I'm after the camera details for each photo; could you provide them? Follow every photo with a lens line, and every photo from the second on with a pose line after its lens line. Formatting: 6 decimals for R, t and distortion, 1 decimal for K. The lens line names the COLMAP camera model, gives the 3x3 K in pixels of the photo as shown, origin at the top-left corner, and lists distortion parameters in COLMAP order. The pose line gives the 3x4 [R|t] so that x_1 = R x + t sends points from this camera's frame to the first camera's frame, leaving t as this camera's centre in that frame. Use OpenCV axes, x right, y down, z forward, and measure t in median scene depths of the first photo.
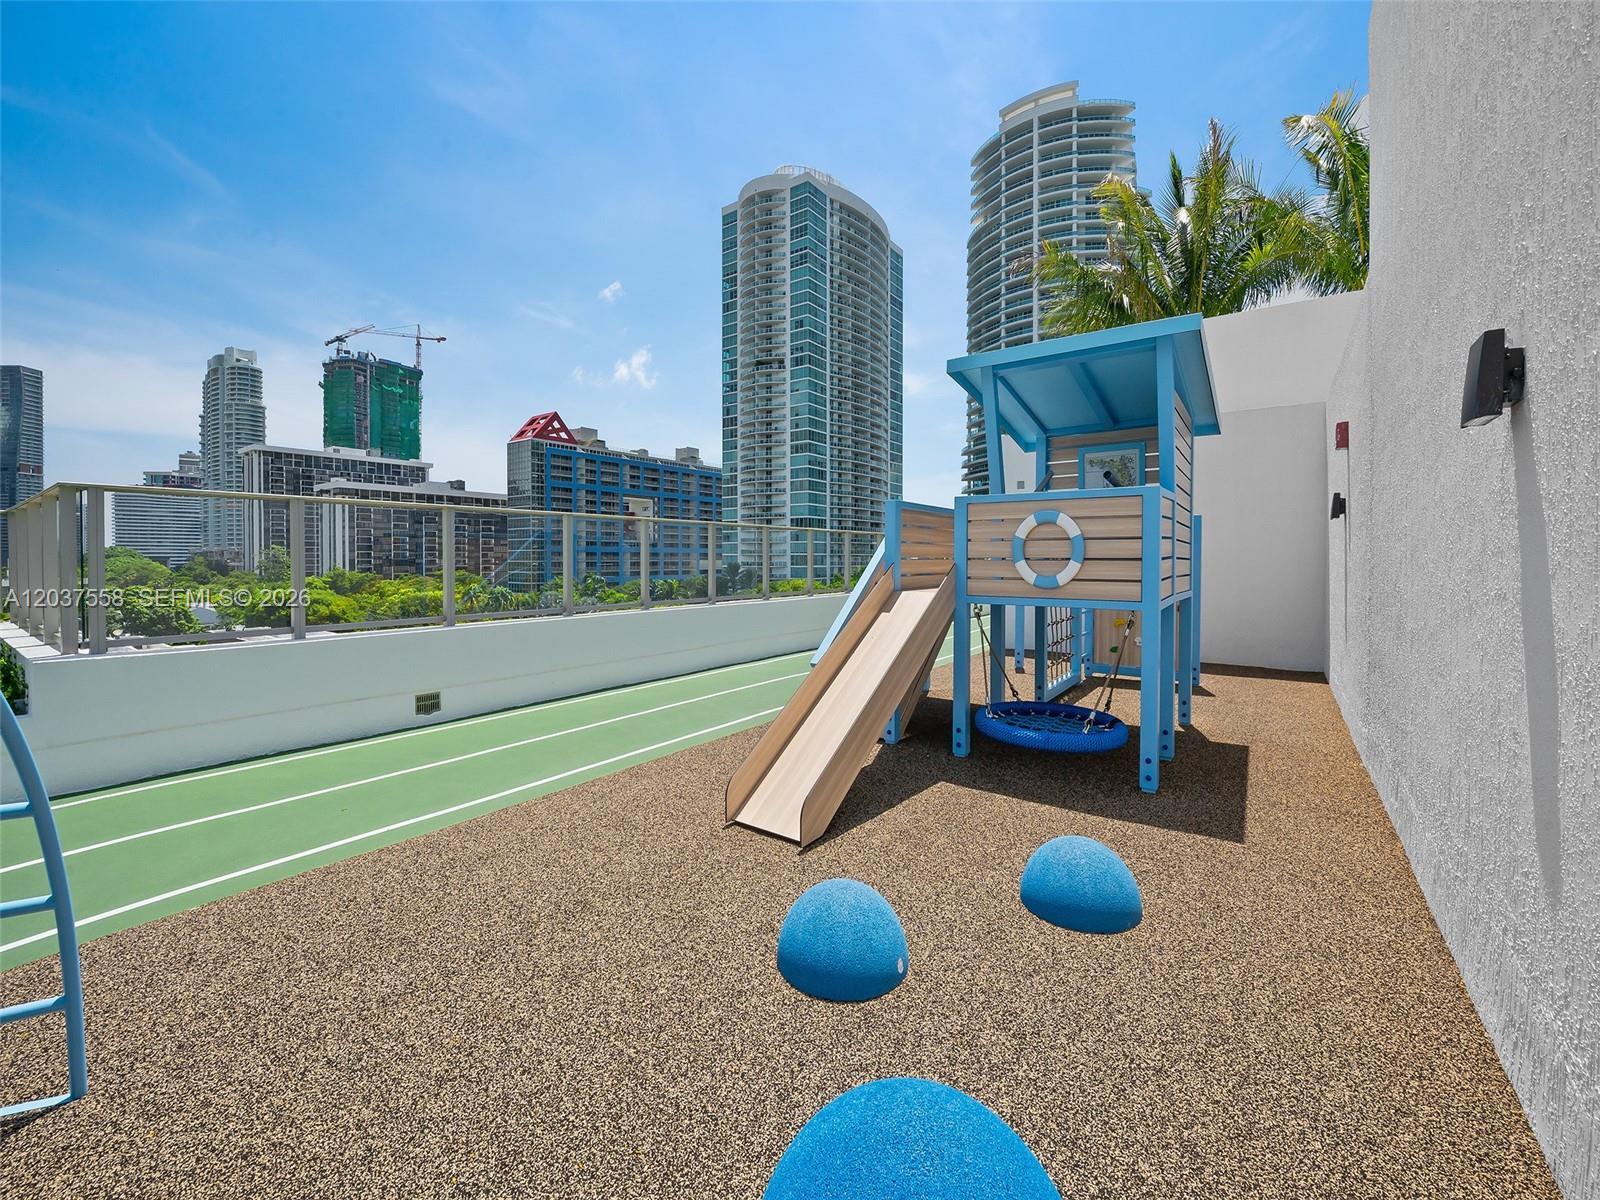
lens RADIAL K [[660.7, 0, 827.6], [0, 660.7, 565.1], [0, 0, 1]] dist [-0.014745, -0.000826]
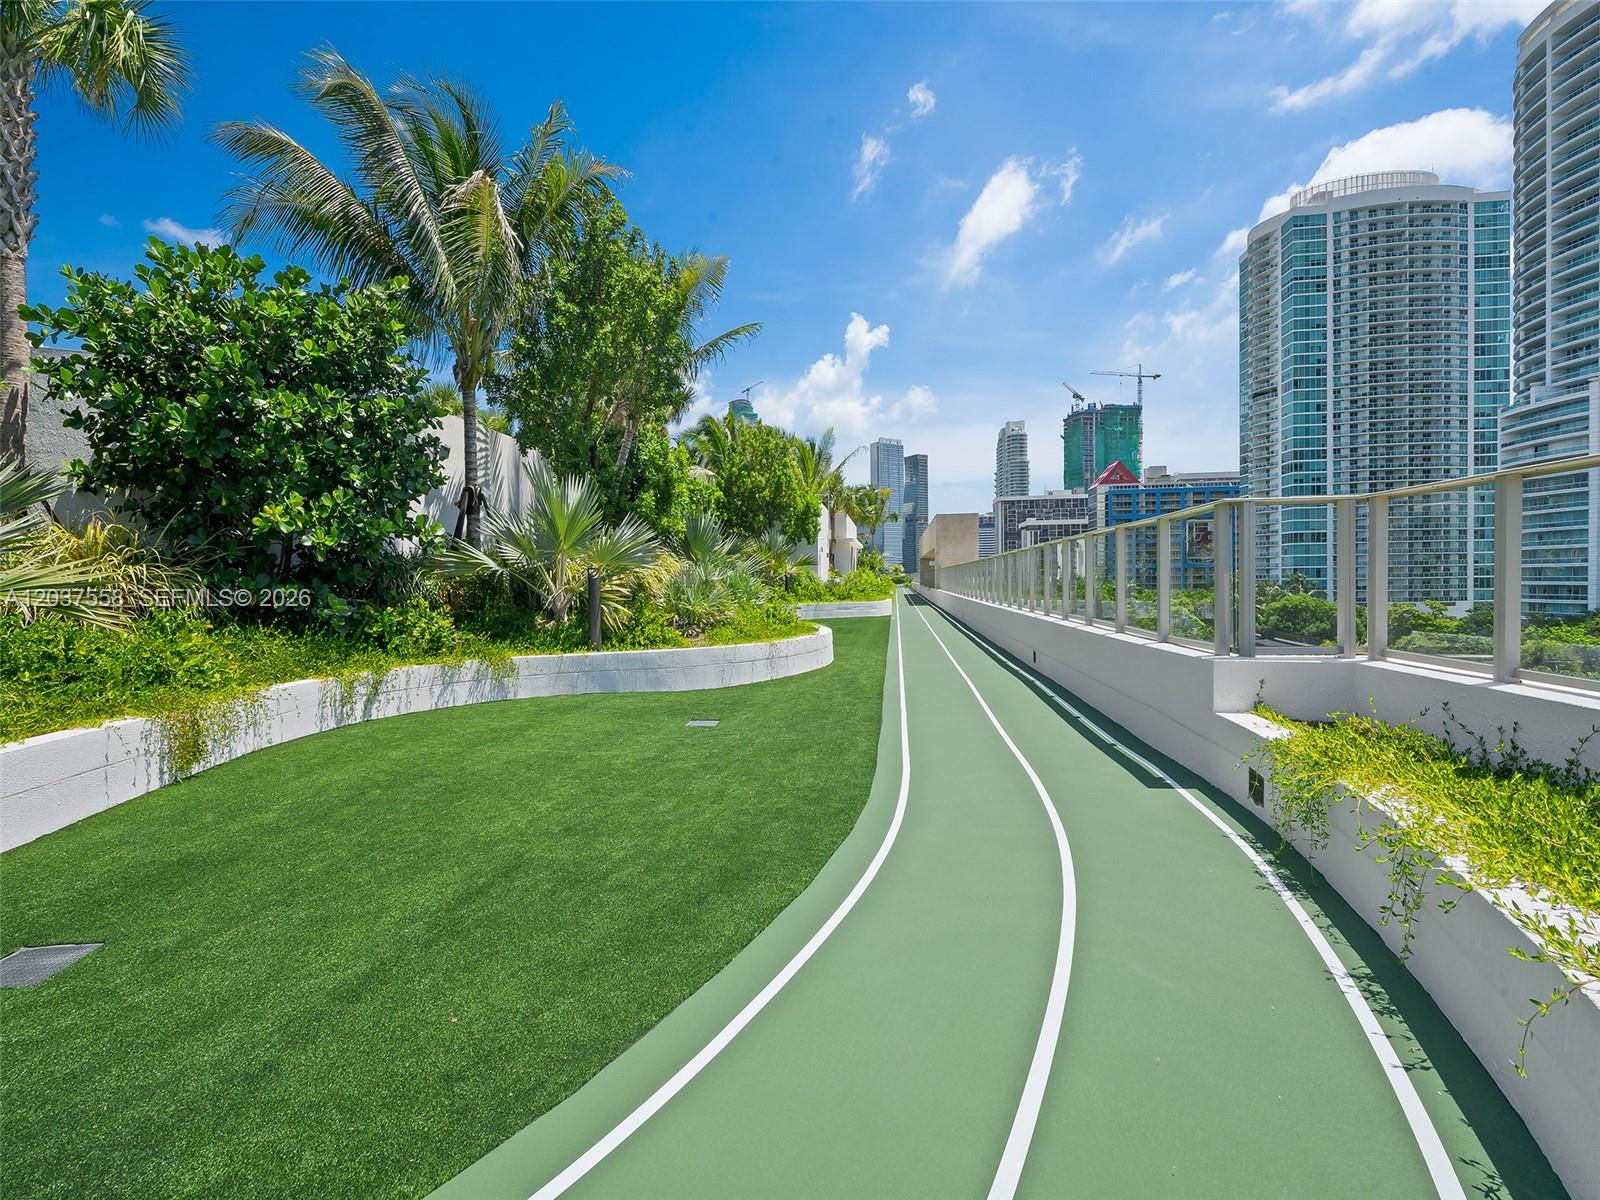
lens RADIAL K [[699.7, 0, 794.2], [0, 699.7, 589.1], [0, 0, 1]] dist [0.002809, 0.000344]
pose [[0.456899, 0.009636, -0.889466, 0.189046], [-0.000968, 0.999946, 0.010336, 0.002499], [0.889518, -0.003861, 0.456884, -0.073218]]
